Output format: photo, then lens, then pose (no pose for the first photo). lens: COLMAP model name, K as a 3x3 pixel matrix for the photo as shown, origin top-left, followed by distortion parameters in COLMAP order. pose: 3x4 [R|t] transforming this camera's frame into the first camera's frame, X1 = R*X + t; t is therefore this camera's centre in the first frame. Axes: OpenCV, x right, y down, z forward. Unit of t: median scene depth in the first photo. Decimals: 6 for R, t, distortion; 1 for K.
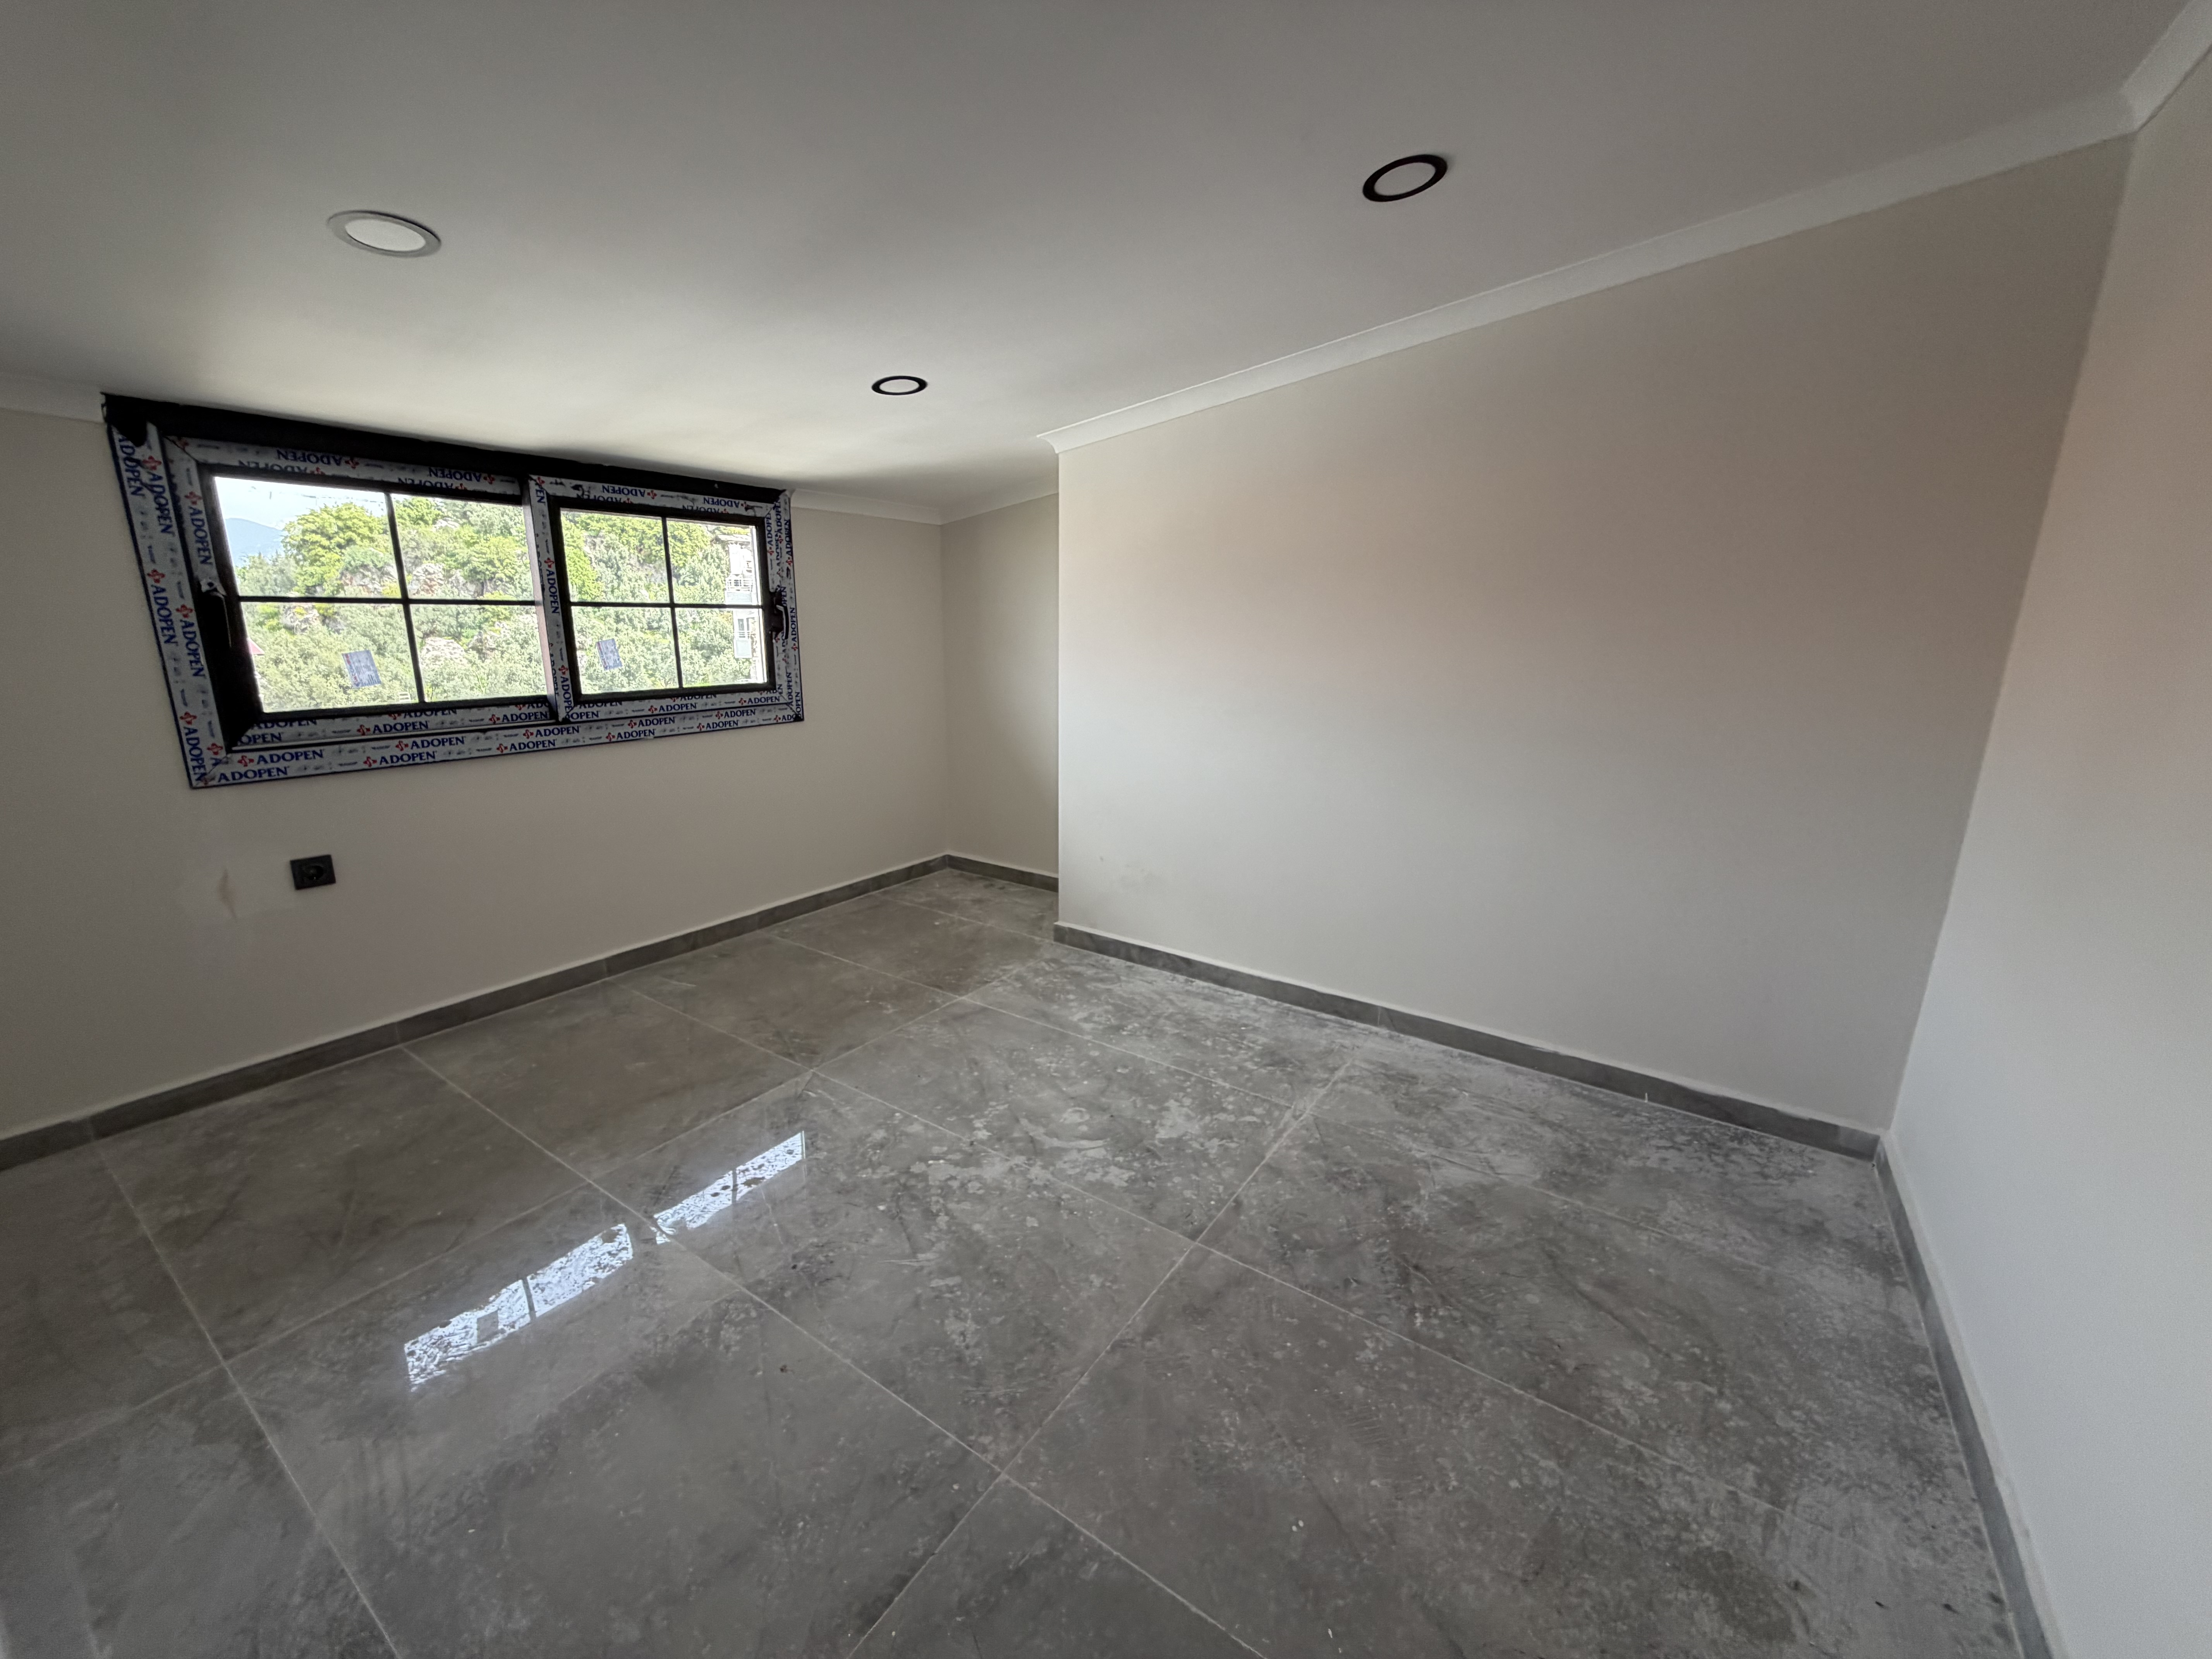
lens RADIAL K [[880.9, 0, 1097.4], [0, 880.9, 825.6], [0, 0, 1]] dist [-0.001081, 0.003219]
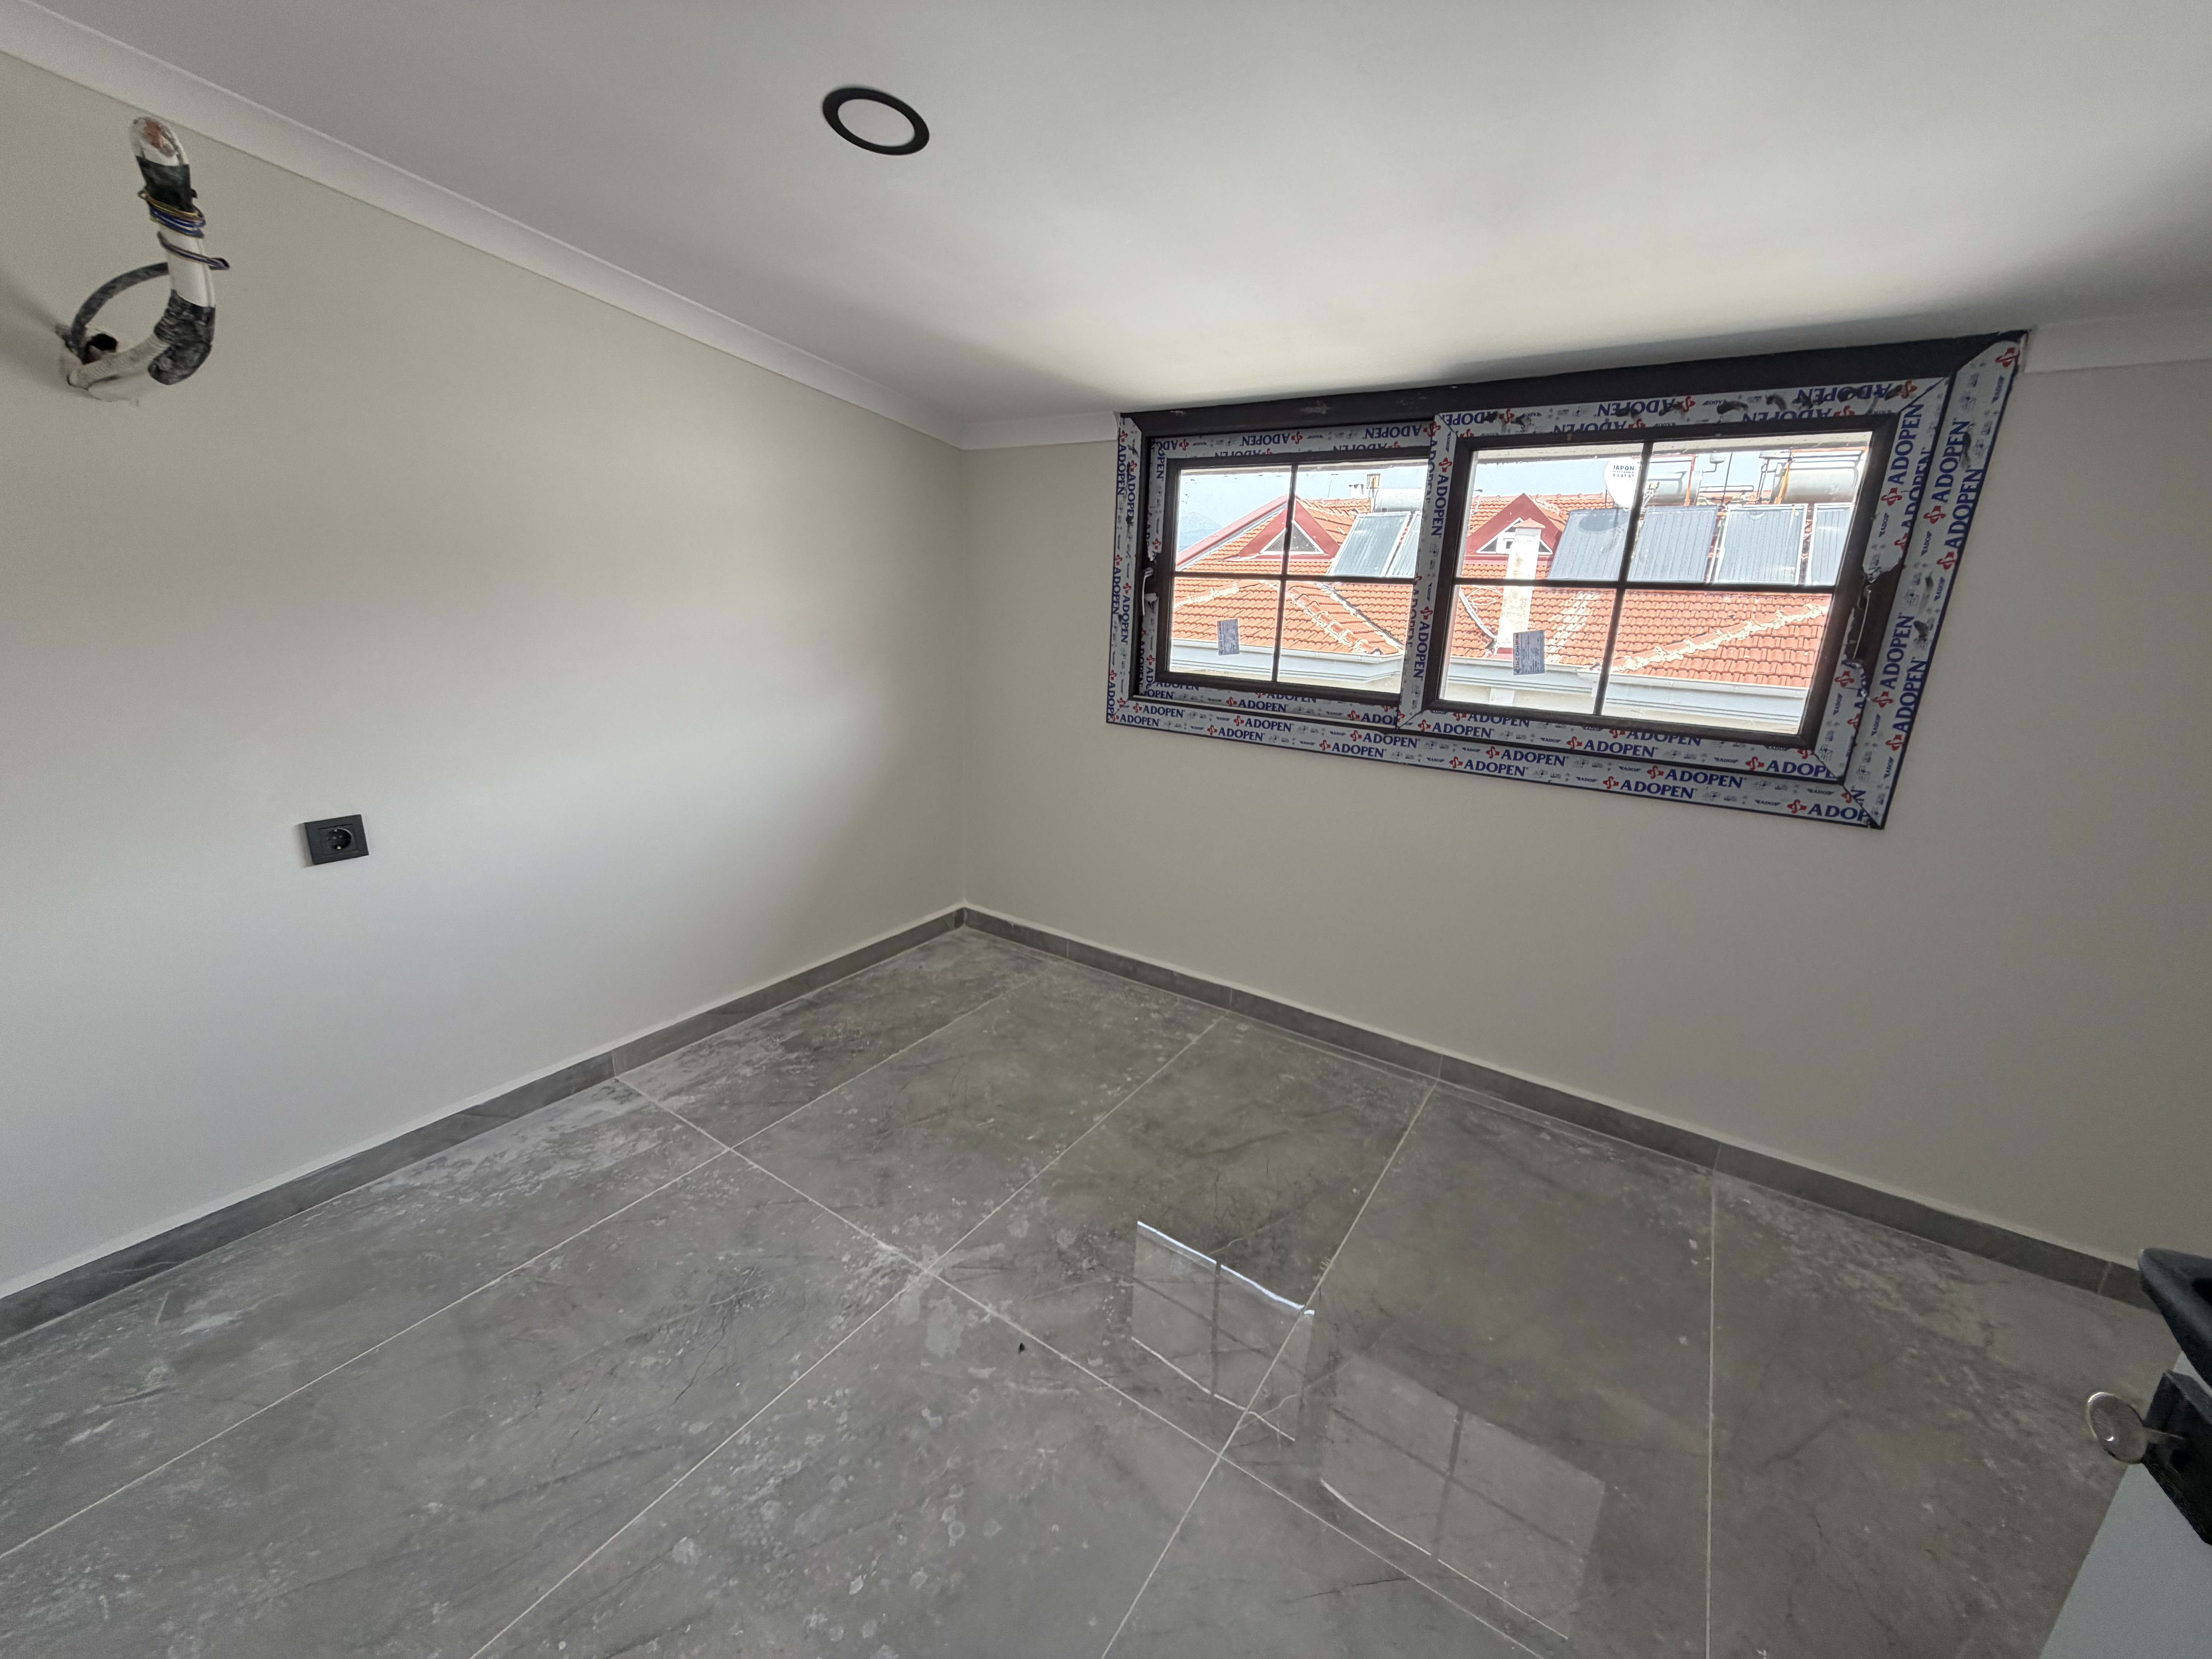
lens RADIAL K [[880.9, 0, 1097.4], [0, 880.9, 825.6], [0, 0, 1]] dist [-0.001081, 0.003219]
pose [[-0.018954, 0.260696, -0.965235, 0.207312], [-0.263380, 0.930007, 0.256354, -0.182072], [0.964506, 0.259083, 0.051035, 0.767492]]
